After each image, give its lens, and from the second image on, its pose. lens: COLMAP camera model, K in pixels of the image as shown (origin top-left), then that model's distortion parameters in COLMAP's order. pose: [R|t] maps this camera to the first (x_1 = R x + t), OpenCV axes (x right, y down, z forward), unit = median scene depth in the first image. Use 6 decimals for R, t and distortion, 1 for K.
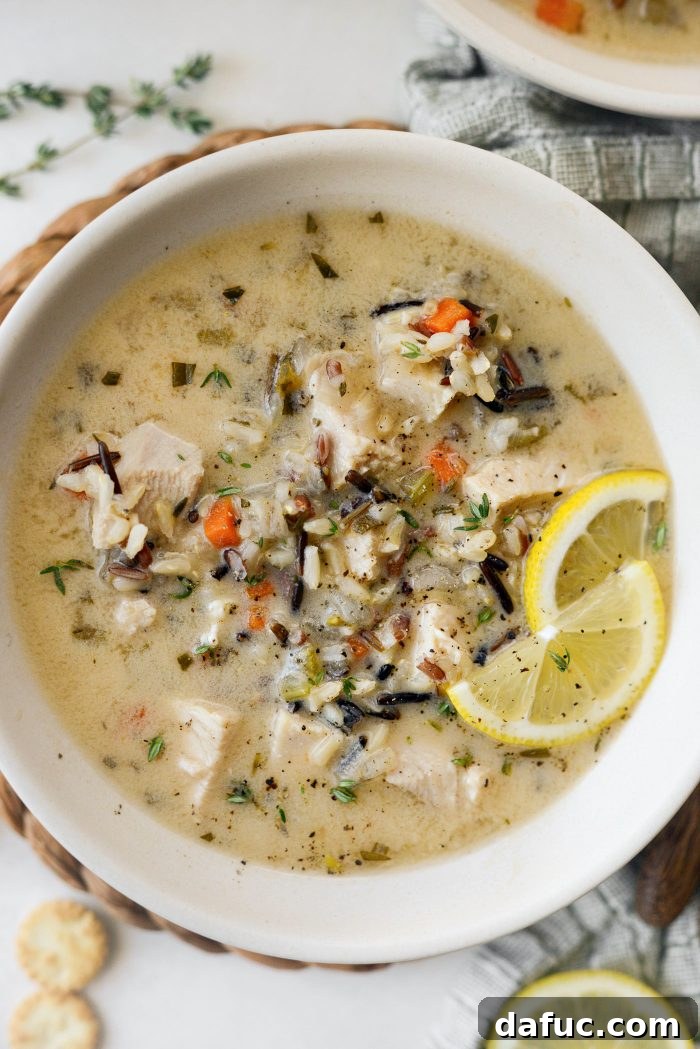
lens RADIAL K [[1729.2, 0, 350.0], [0, 1729.2, 524.5], [0, 0, 1]] dist [-0.044528, -0.160462]
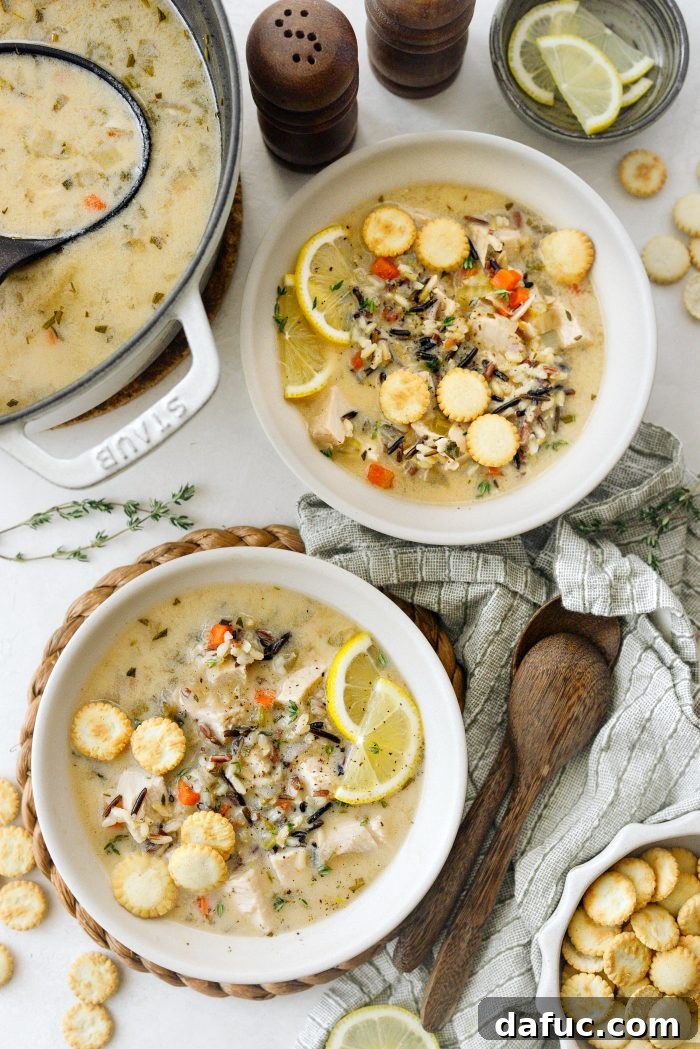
lens RADIAL K [[1707.5, 0, 350.0], [0, 1707.5, 524.5], [0, 0, 1]] dist [-0.099265, -0.095496]
pose [[0.998281, 0.029790, -0.050481, 0.175644], [-0.032487, 0.998040, -0.053479, -0.143448], [0.048789, 0.055027, 0.997292, -0.779499]]
